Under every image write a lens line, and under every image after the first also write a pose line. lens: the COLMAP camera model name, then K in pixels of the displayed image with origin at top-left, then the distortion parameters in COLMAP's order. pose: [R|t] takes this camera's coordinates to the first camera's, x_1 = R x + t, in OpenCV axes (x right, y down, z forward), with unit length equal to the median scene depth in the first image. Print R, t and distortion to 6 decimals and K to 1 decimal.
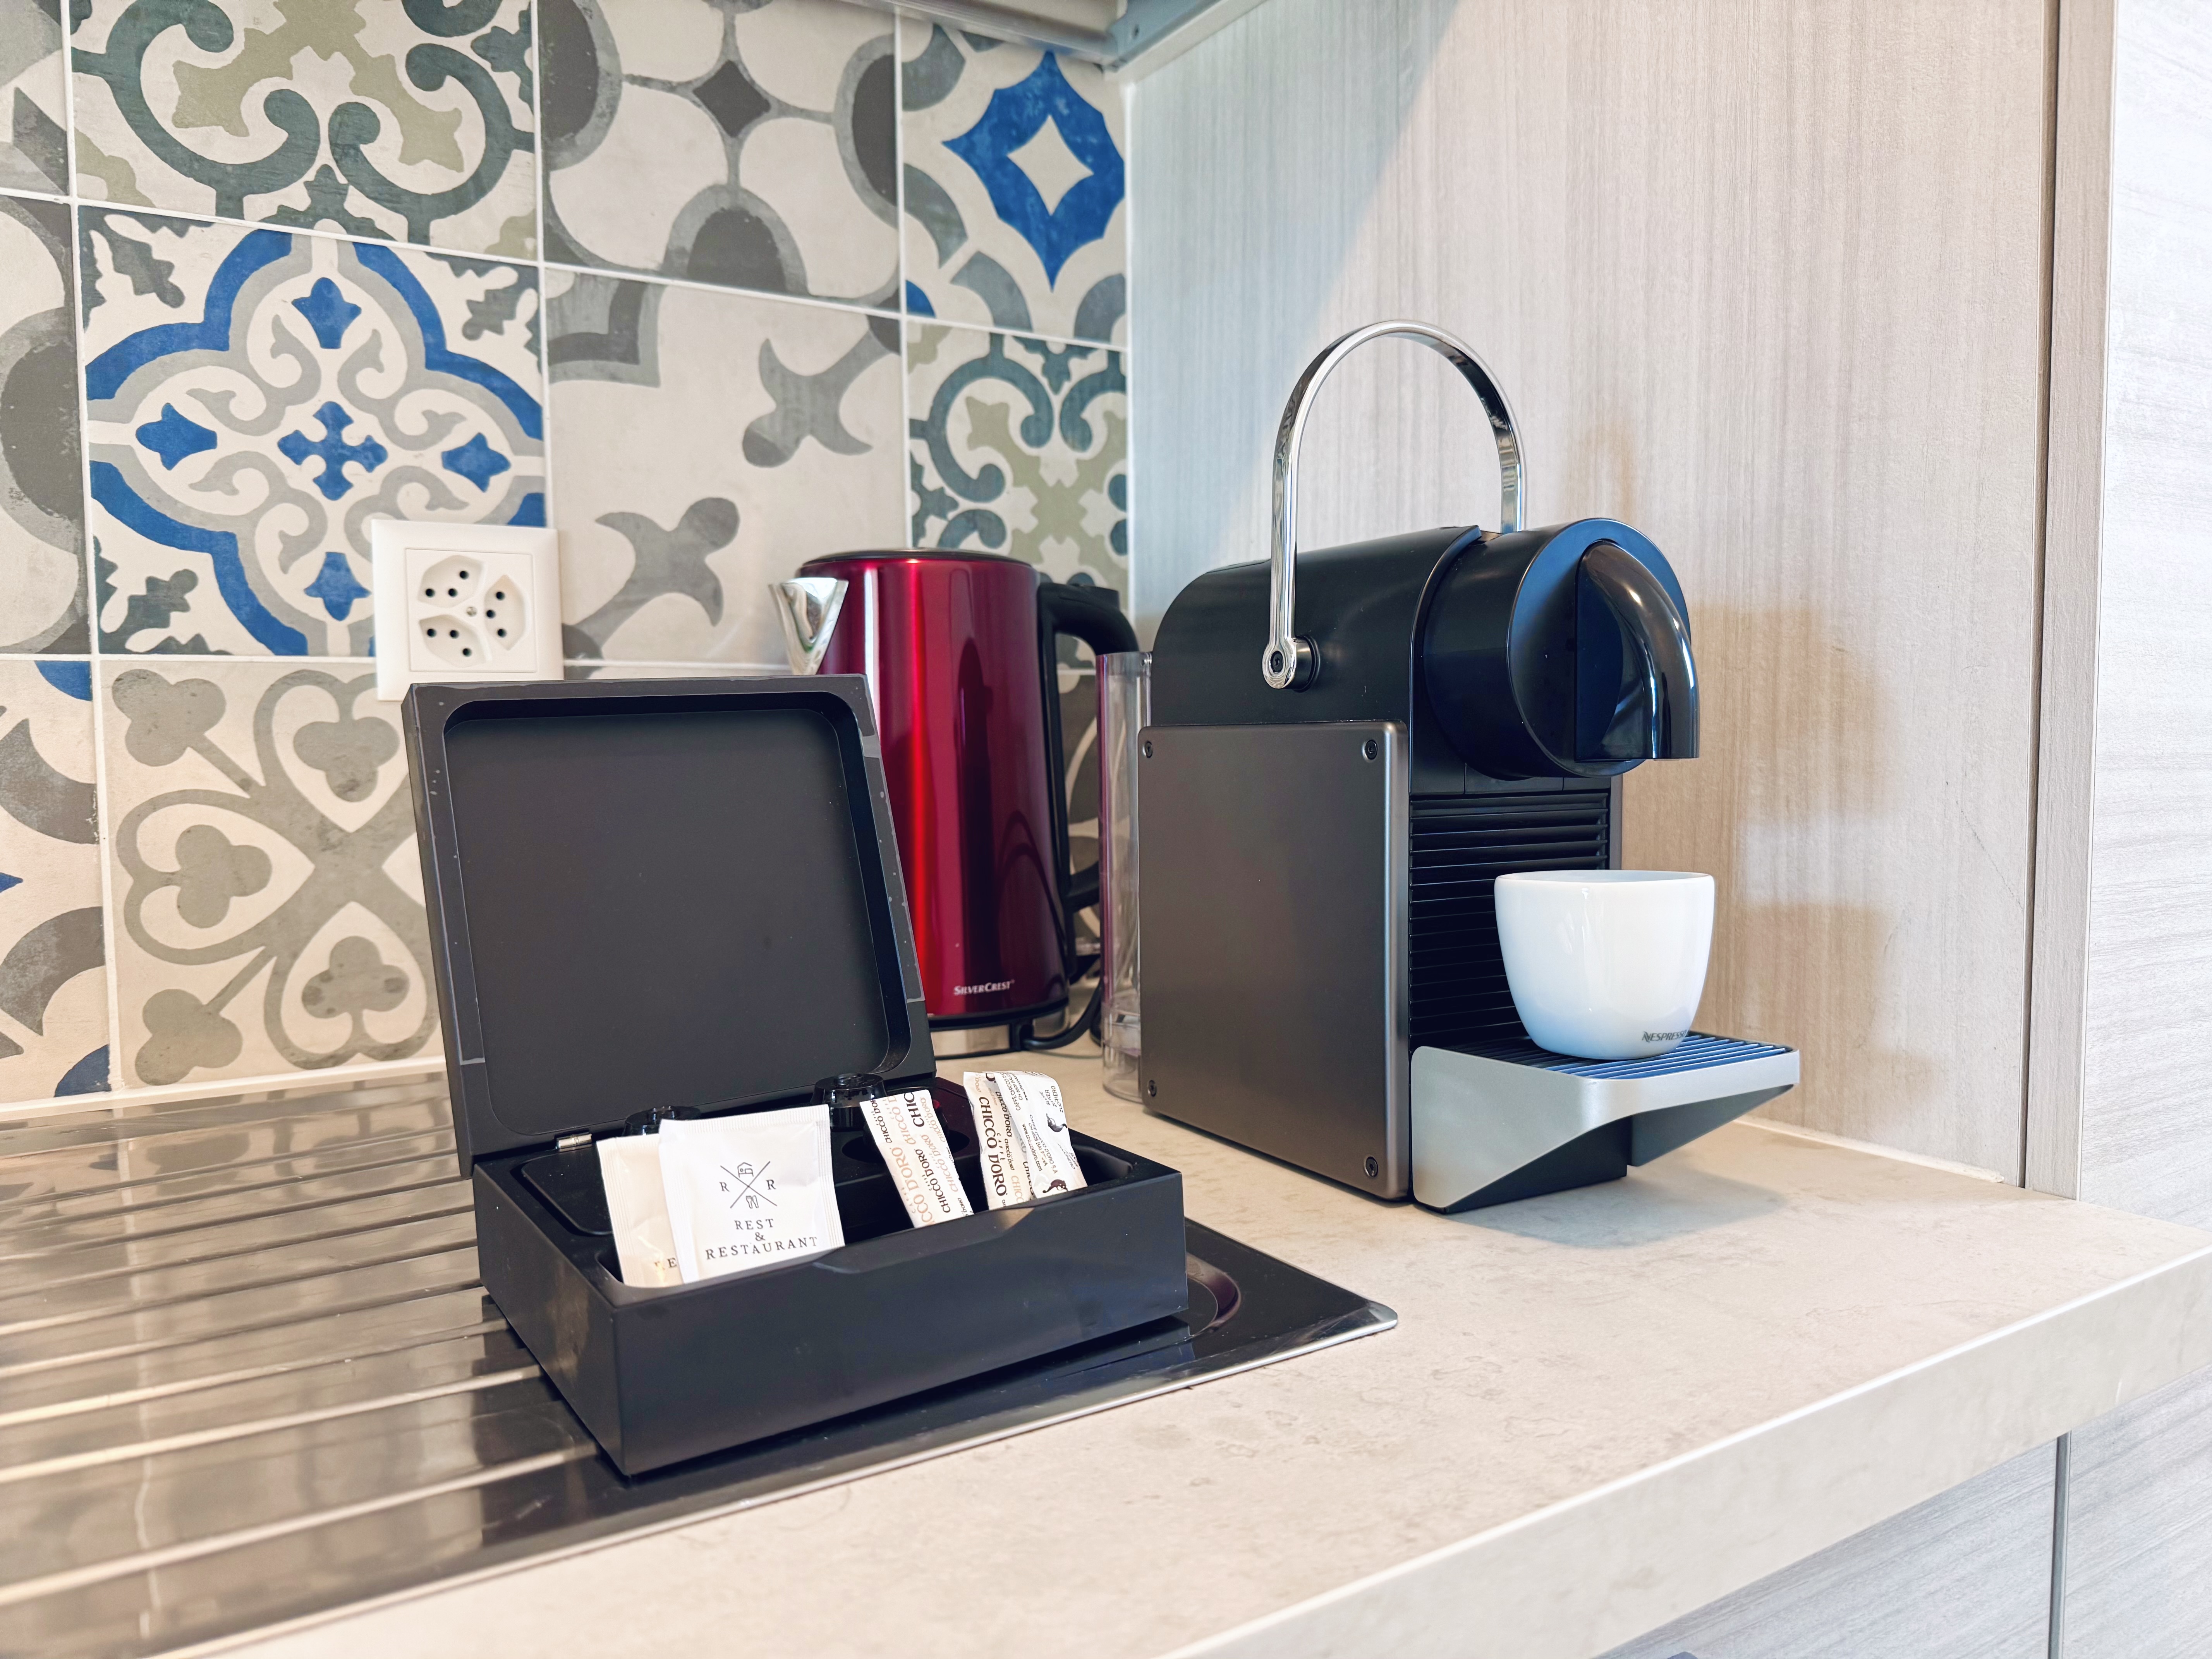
lens RADIAL K [[1645.1, 0, 1114.1], [0, 1645.1, 817.3], [0, 0, 1]] dist [0.064100, -0.081649]
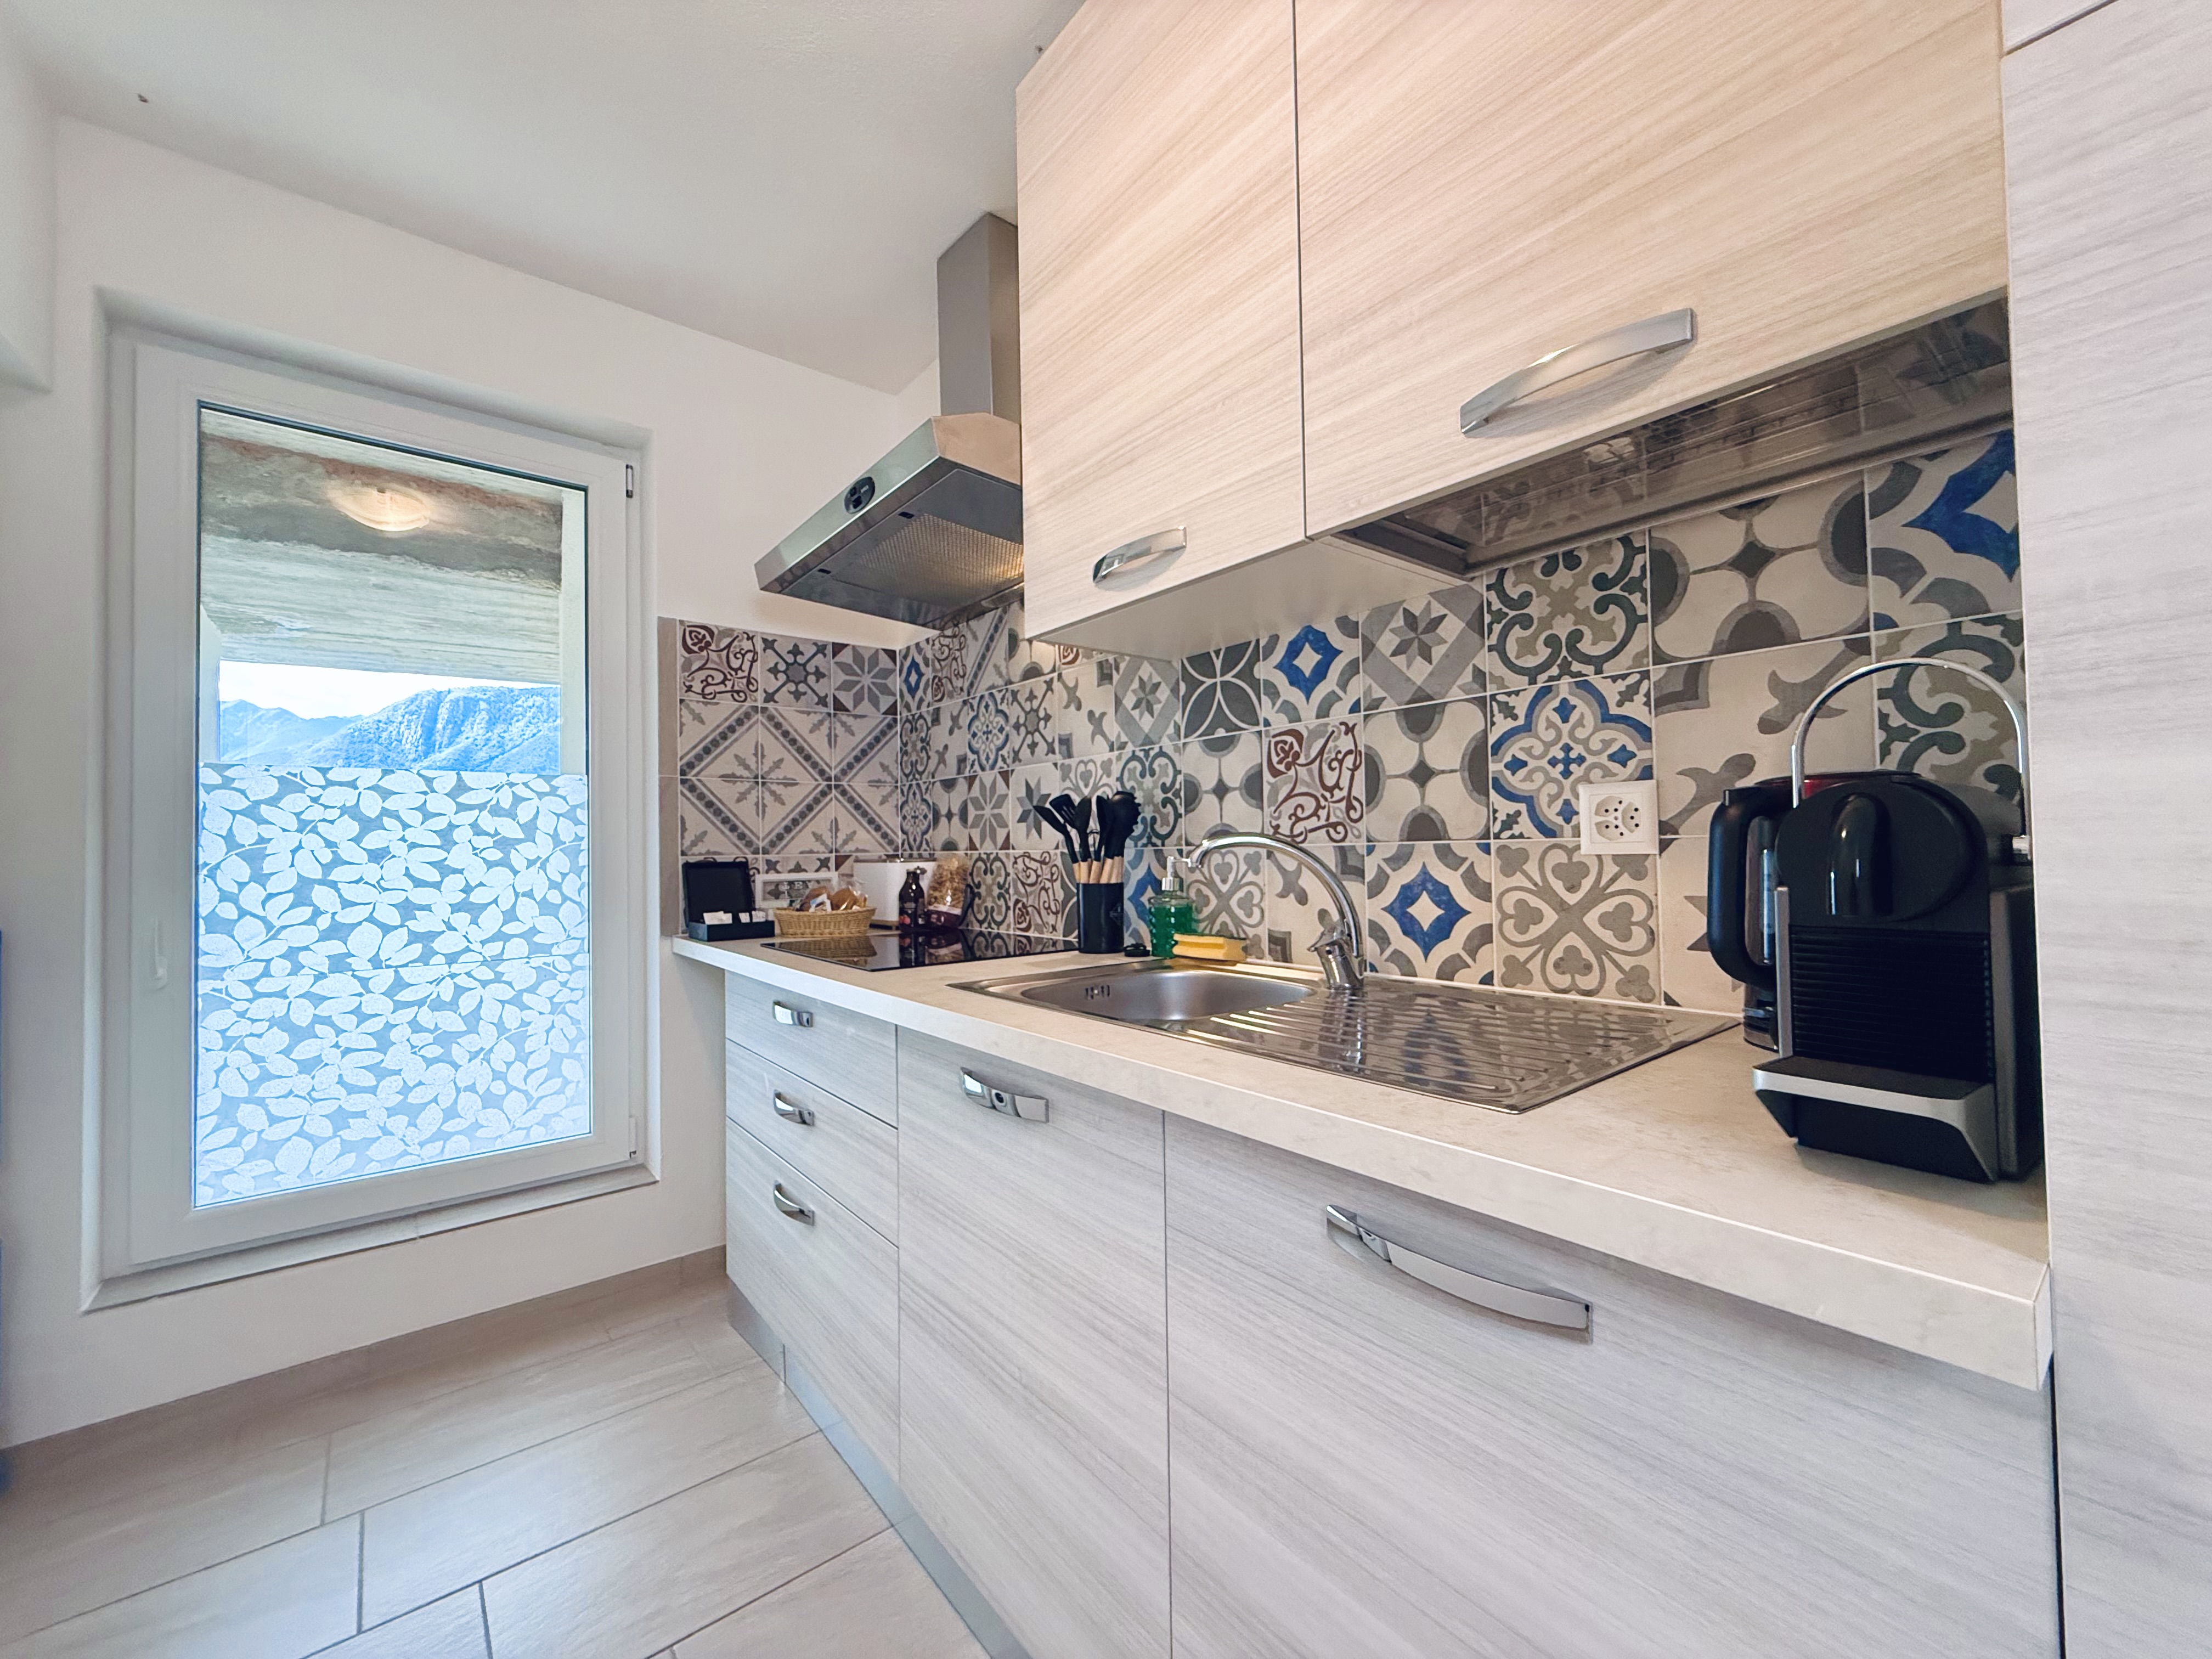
lens RADIAL K [[877.4, 0, 1103.9], [0, 877.4, 833.8], [0, 0, 1]] dist [-0.002656, 0.000491]
pose [[0.121235, -0.015714, -0.992499, 0.822488], [-0.036196, 0.999140, -0.020241, -0.048183], [0.991964, 0.038378, 0.120562, 0.099400]]
